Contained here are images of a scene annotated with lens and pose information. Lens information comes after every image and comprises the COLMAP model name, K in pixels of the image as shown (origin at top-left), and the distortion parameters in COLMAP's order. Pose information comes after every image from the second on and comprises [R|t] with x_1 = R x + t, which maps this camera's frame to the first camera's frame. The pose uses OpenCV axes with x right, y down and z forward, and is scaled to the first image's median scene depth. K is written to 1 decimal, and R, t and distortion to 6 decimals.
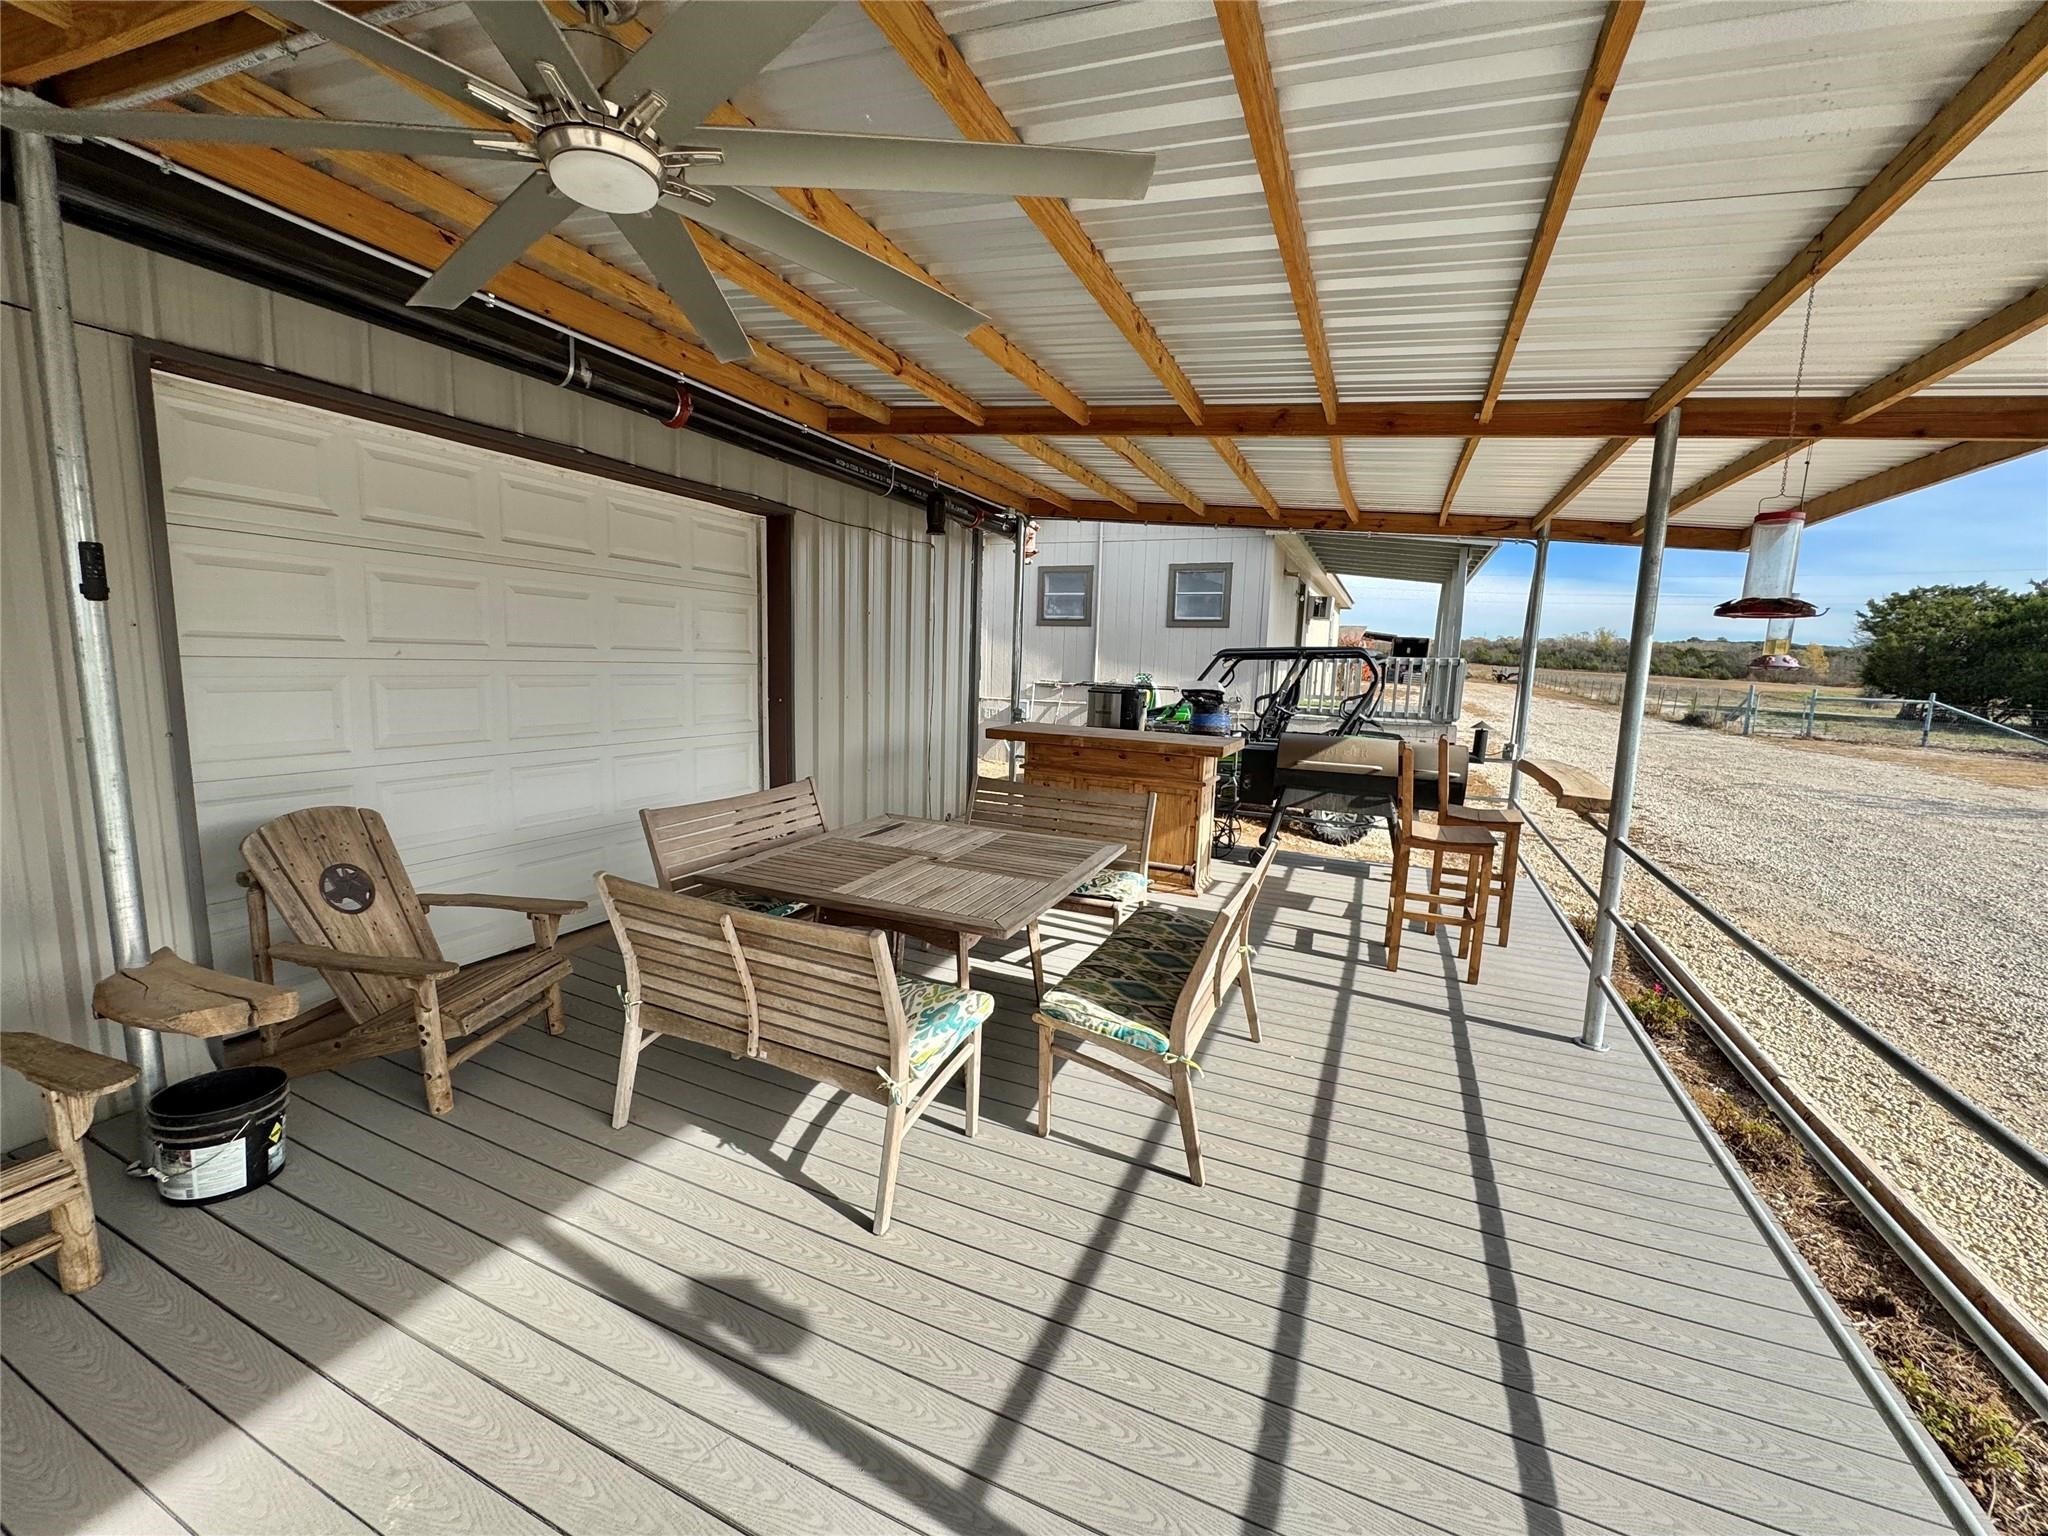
lens RADIAL K [[817.5, 0, 1020.9], [0, 817.5, 764.0], [0, 0, 1]] dist [-0.001759, -0.000077]
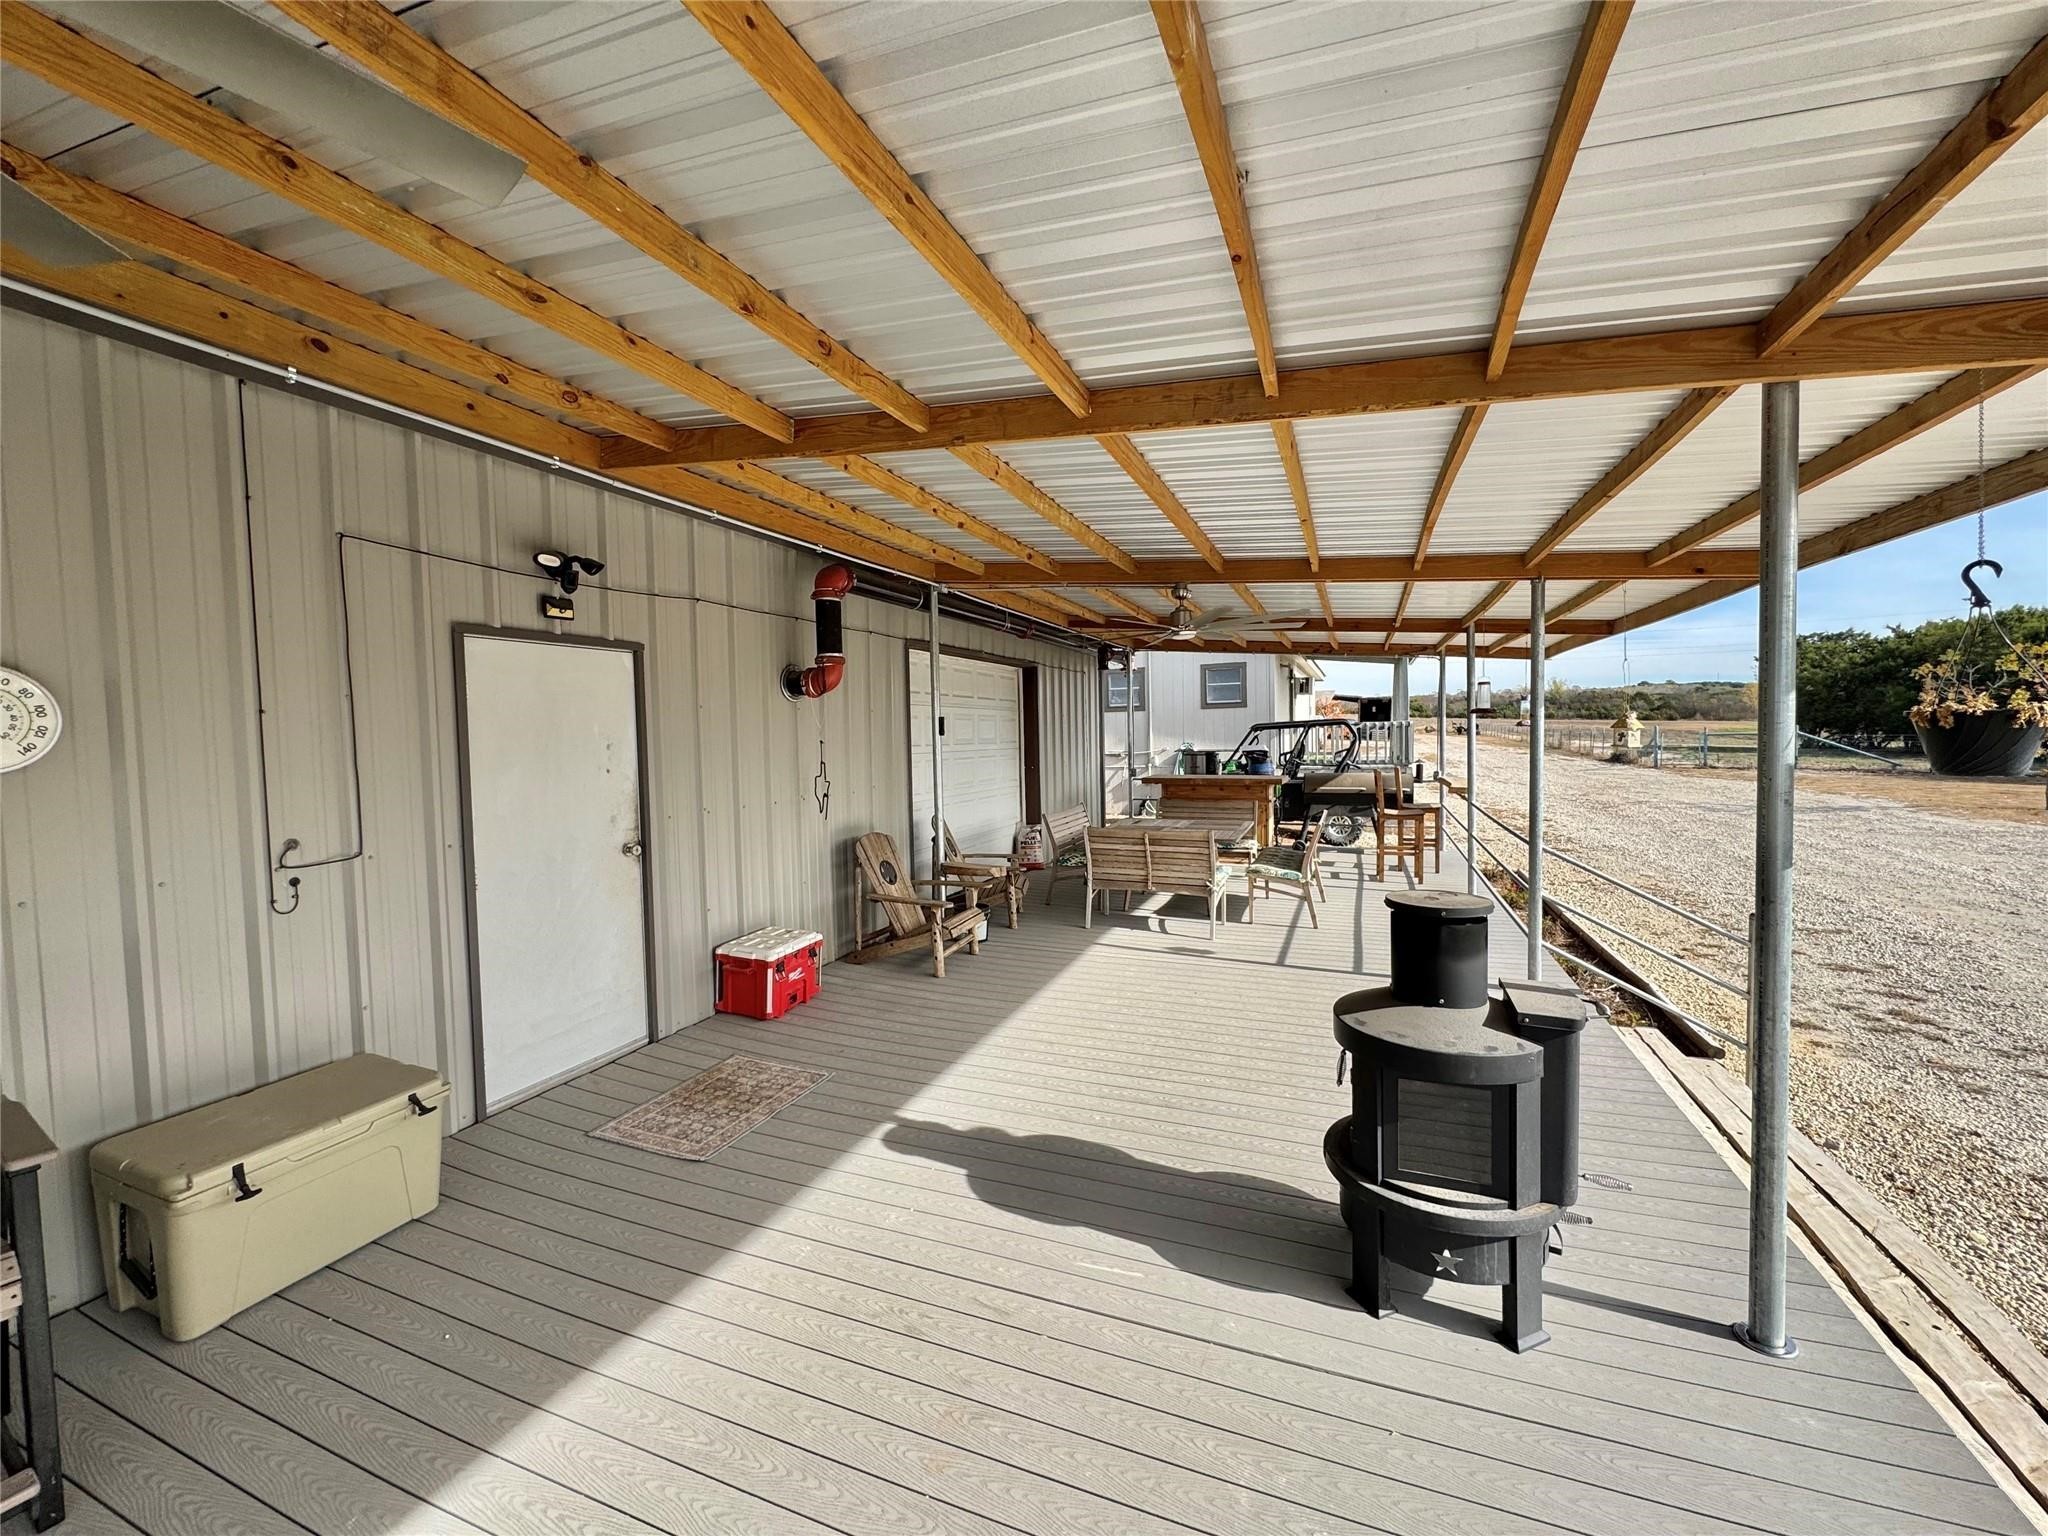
lens RADIAL K [[817.5, 0, 1020.4], [0, 817.5, 765.5], [0, 0, 1]] dist [-0.001759, -0.000077]
pose [[0.998188, -0.052919, 0.028647, -0.220314], [0.055289, 0.994449, -0.089519, 0.045576], [-0.023751, 0.090941, 0.995573, -0.467376]]
